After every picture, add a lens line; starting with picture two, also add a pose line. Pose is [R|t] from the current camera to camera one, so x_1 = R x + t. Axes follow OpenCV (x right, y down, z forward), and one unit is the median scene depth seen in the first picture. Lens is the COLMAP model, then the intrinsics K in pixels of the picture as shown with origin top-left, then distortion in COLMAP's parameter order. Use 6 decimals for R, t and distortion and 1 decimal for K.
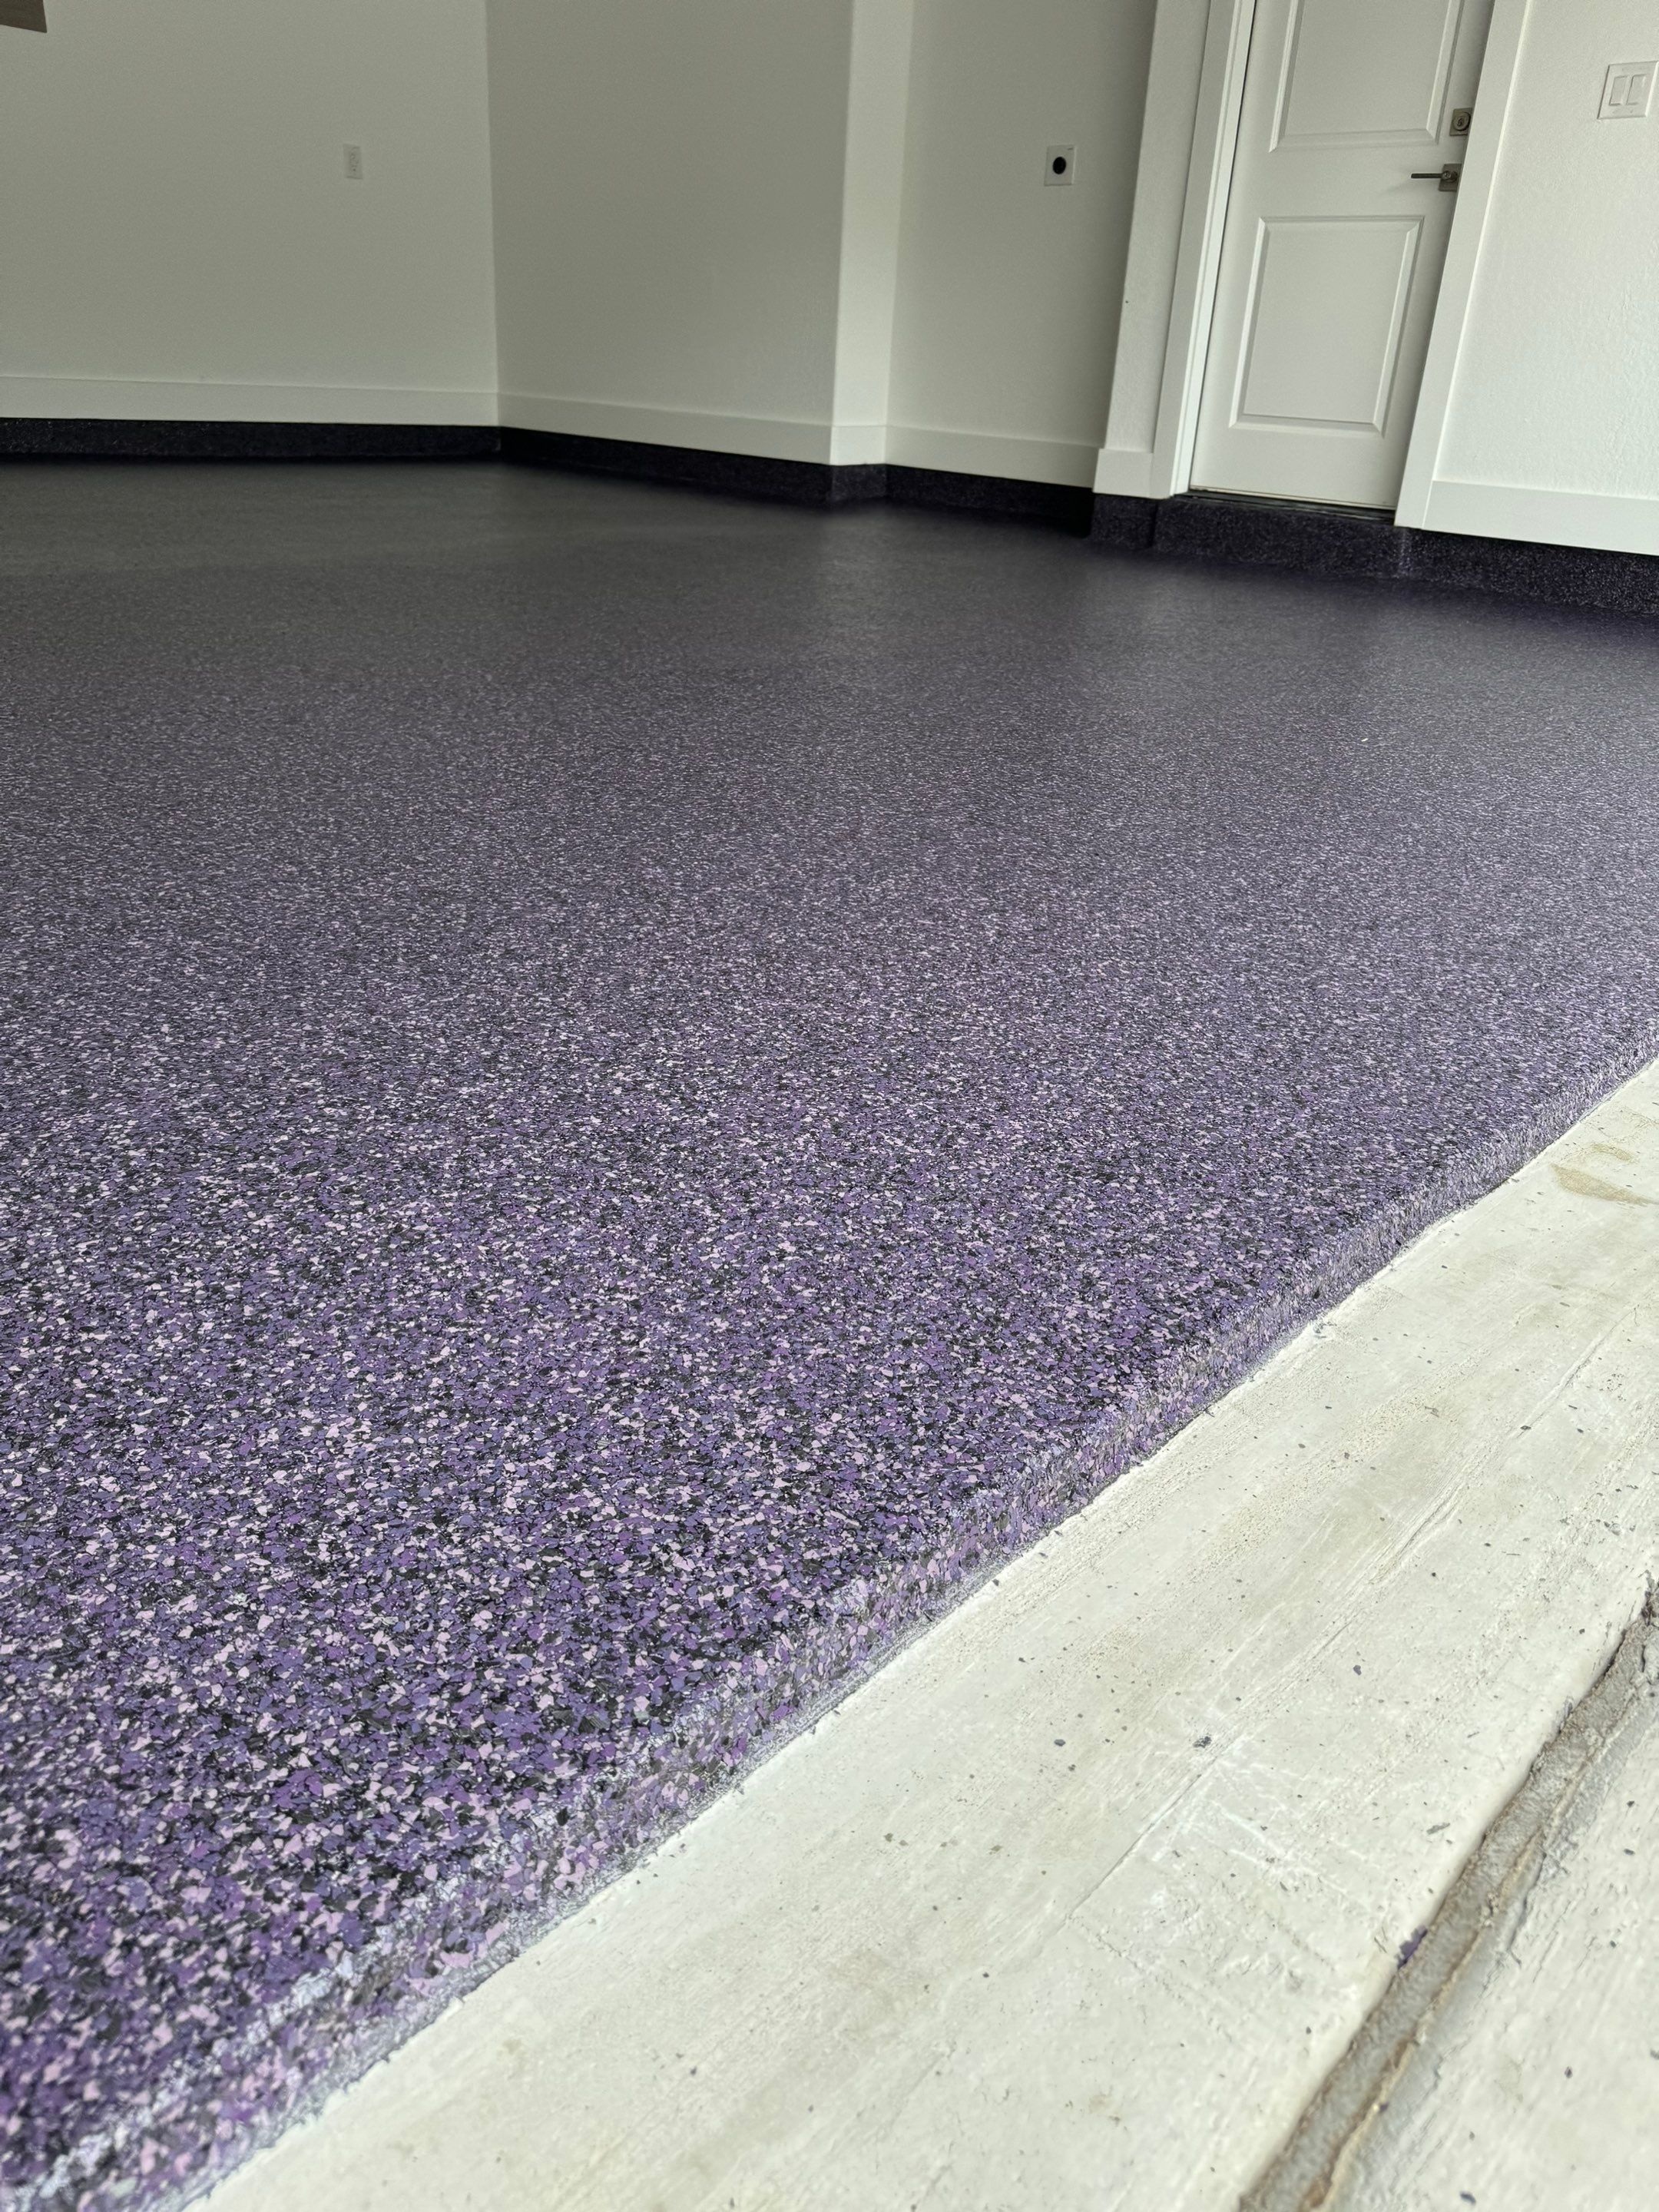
lens RADIAL K [[1554.8, 0, 842.8], [0, 1554.8, 1105.6], [0, 0, 1]] dist [0.031145, -0.032107]
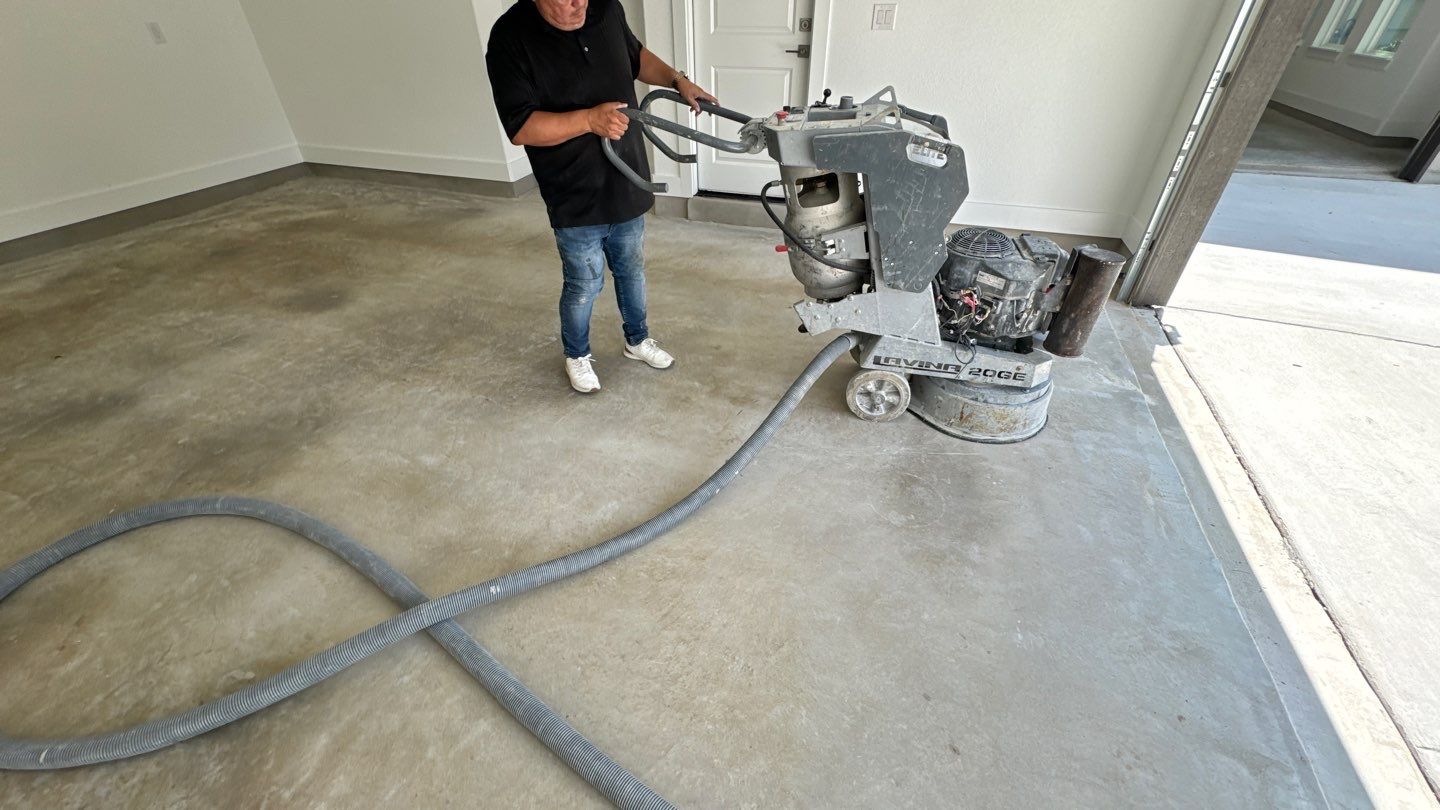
lens RADIAL K [[568.9, 0, 726.7], [0, 568.9, 403.9], [0, 0, 1]] dist [-0.006070, 0.002090]
pose [[0.908625, -0.290260, 0.300251, -0.074182], [0.226618, 0.946605, 0.229311, -0.307328], [-0.350779, -0.140316, 0.925886, 0.226823]]
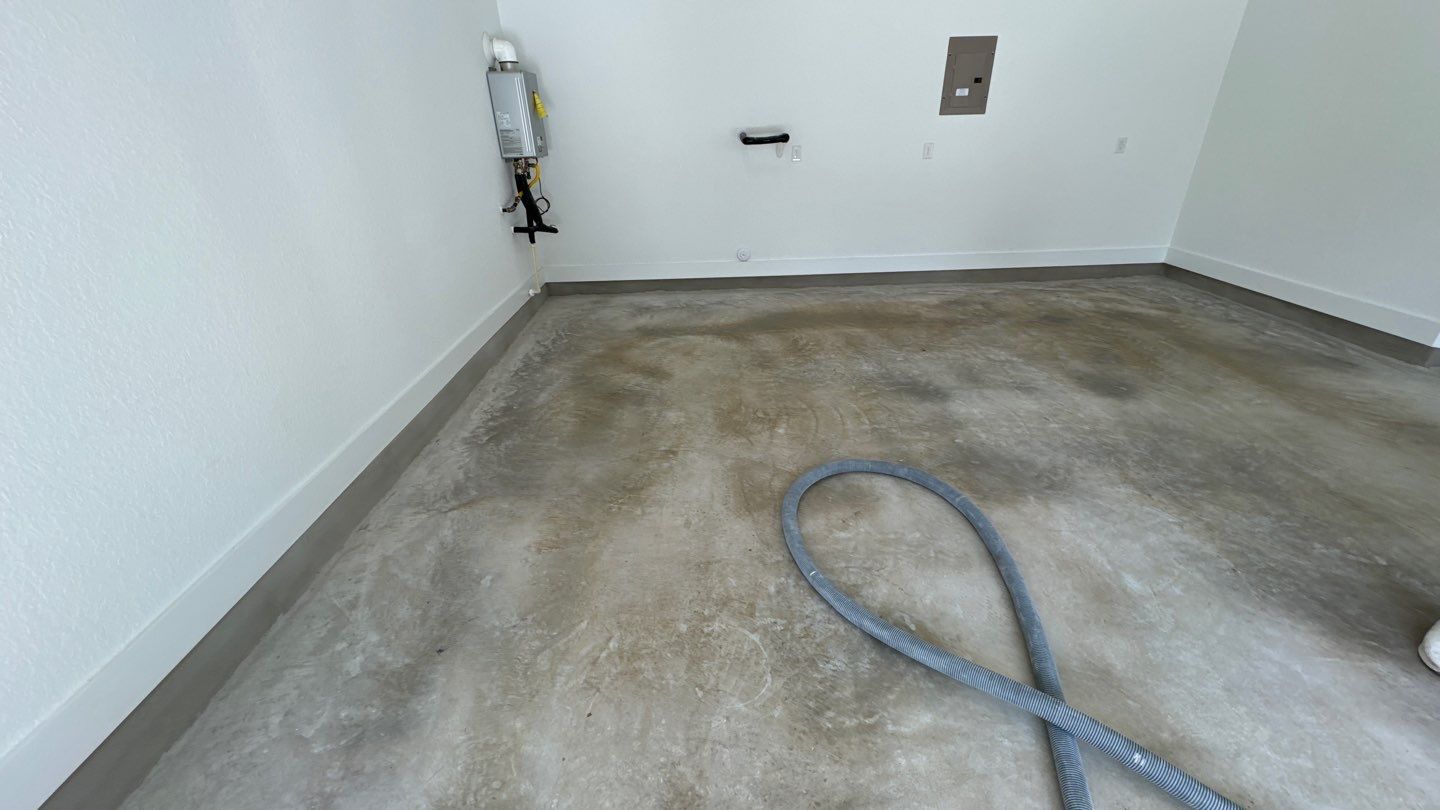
lens RADIAL K [[568.9, 0, 718.8], [0, 568.9, 406.7], [0, 0, 1]] dist [-0.006070, 0.002090]
pose [[0.693827, 0.254915, -0.673515, -0.128099], [-0.247088, 0.962747, 0.109846, -0.311748], [0.676426, 0.090203, 0.730966, 0.192959]]
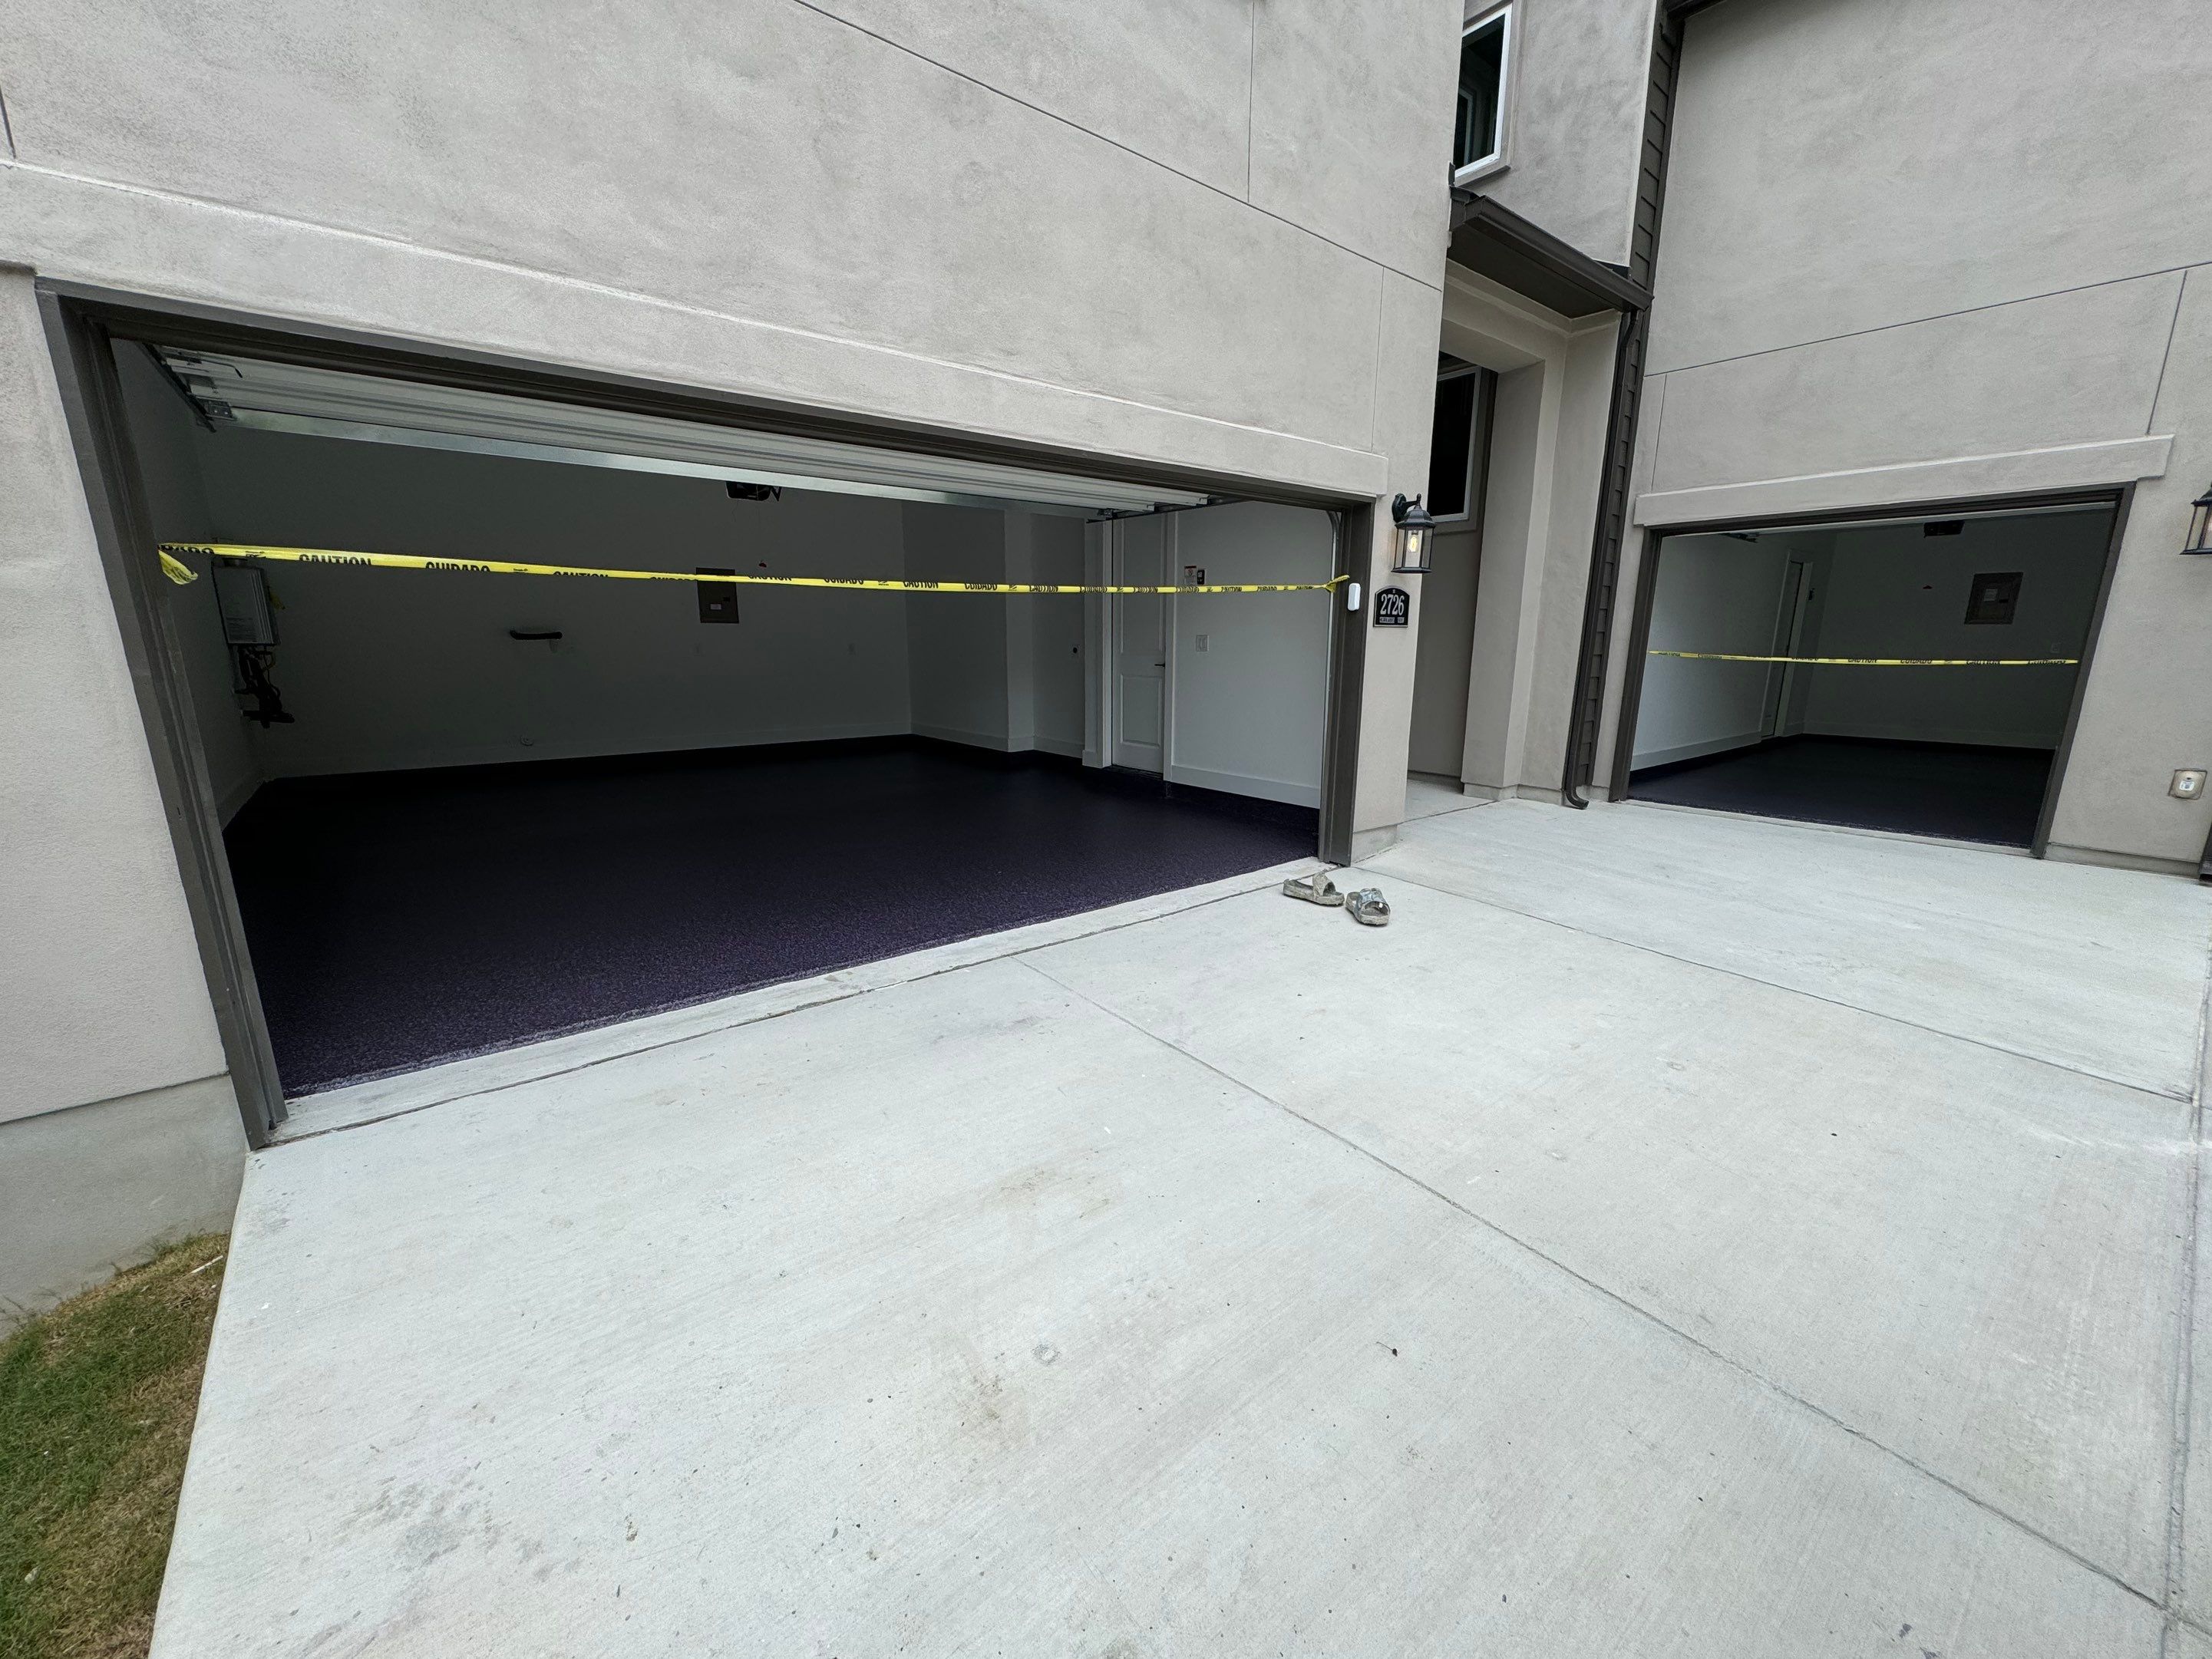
lens RADIAL K [[874.9, 0, 1108.0], [0, 874.9, 834.4], [0, 0, 1]] dist [0.001689, 0.000105]
pose [[0.988096, -0.022185, -0.152230, 0.472935], [-0.012694, 0.974414, -0.224401, 0.059168], [0.153313, 0.223662, 0.962533, -0.436339]]
